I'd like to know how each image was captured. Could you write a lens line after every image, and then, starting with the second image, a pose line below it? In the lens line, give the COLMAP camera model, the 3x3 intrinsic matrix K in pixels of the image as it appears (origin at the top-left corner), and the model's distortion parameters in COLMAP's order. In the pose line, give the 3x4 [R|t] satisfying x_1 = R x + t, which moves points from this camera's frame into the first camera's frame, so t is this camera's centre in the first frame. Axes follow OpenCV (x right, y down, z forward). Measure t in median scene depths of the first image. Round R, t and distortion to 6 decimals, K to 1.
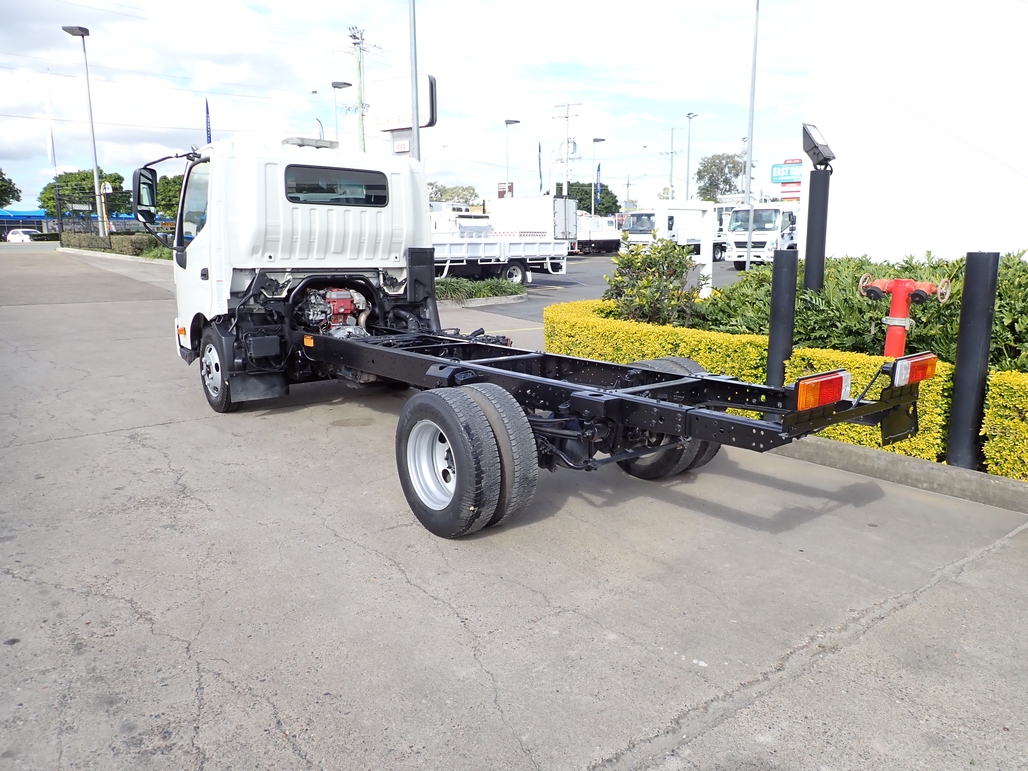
lens RADIAL K [[758.0, 0, 523.2], [0, 758.0, 382.8], [0, 0, 1]] dist [0.011675, -0.017523]
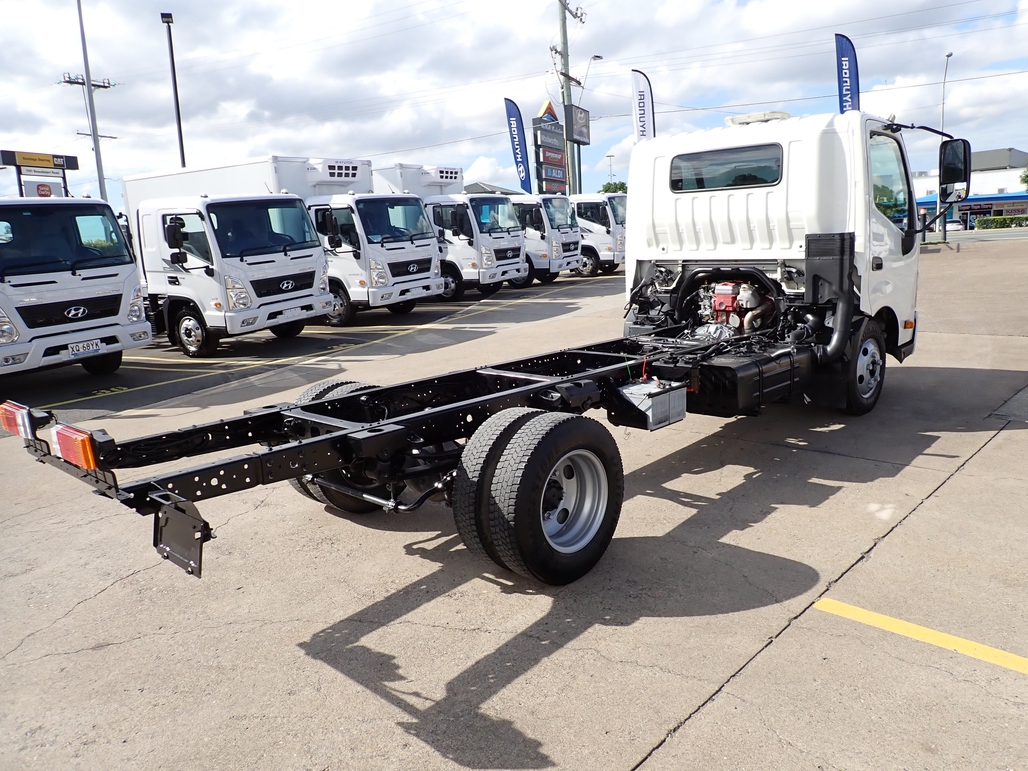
lens RADIAL K [[758.0, 0, 522.3], [0, 758.0, 390.7], [0, 0, 1]] dist [0.011675, -0.017523]
pose [[0.123215, 0.198484, -0.972328, 0.639315], [-0.114473, 0.976097, 0.184747, -0.138609], [0.985756, 0.088542, 0.142991, 0.644824]]
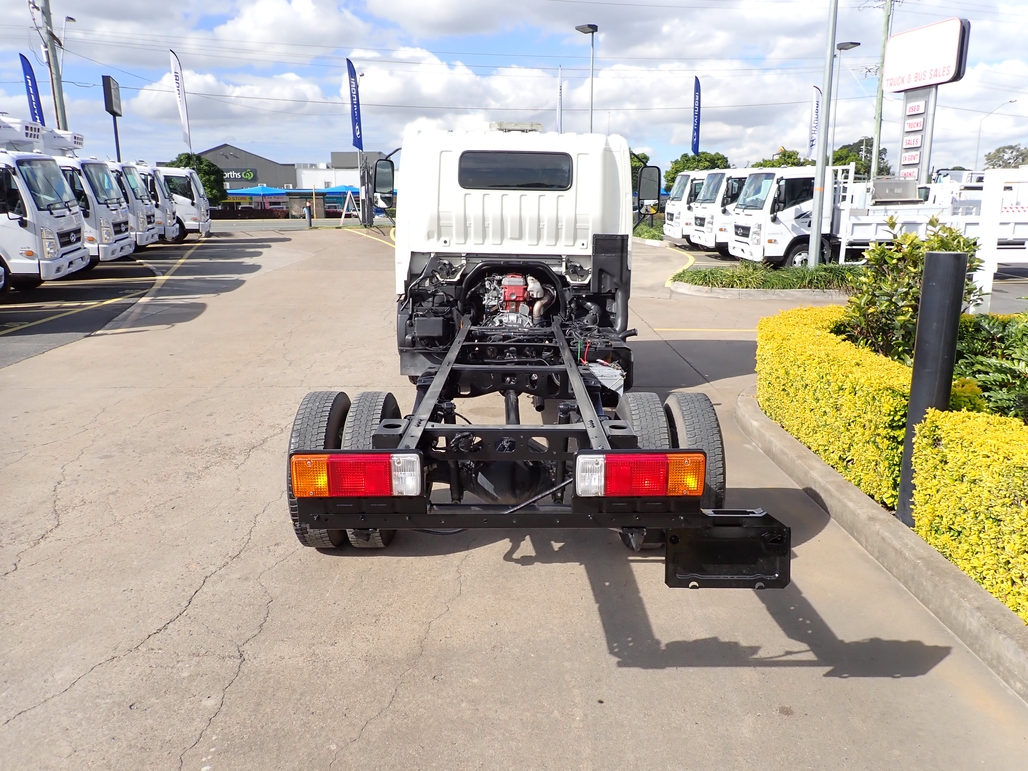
lens RADIAL K [[758.0, 0, 523.8], [0, 758.0, 382.7], [0, 0, 1]] dist [0.011675, -0.017523]
pose [[0.784196, 0.137194, -0.605157, 0.384687], [-0.116964, 0.990451, 0.072975, -0.059337], [0.609390, 0.013555, 0.792755, 0.229666]]
